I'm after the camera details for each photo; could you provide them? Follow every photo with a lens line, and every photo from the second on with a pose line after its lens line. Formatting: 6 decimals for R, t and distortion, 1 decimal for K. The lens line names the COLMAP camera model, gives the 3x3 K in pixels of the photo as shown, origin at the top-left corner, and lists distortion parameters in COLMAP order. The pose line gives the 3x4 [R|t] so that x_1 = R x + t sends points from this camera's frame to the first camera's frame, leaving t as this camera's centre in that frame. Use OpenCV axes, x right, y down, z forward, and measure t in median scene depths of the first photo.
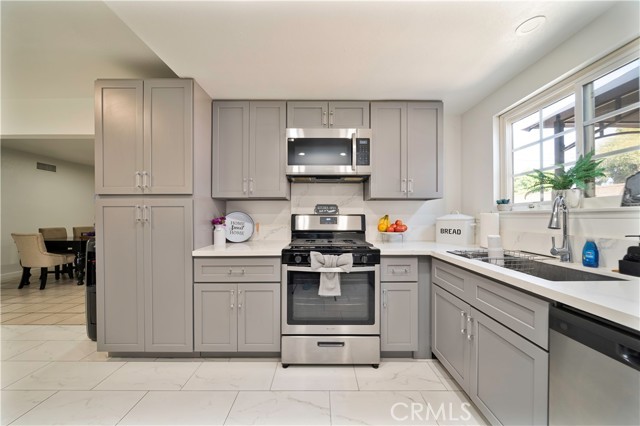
lens RADIAL K [[224.5, 0, 317.9], [0, 224.5, 216.7], [0, 0, 1]] dist [-0.000847, 0.000069]
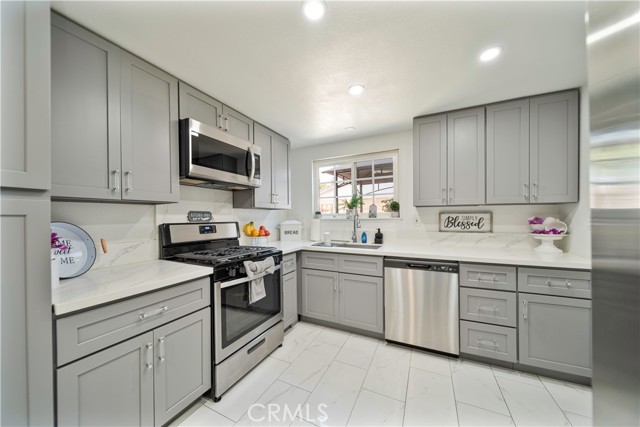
lens RADIAL K [[224.5, 0, 320.6], [0, 224.5, 217.6], [0, 0, 1]] dist [-0.000847, 0.000069]
pose [[0.436127, -0.005320, 0.899869, -0.667130], [0.011190, 0.999937, 0.000489, -0.030314], [-0.899815, 0.009856, 0.436160, 0.228816]]
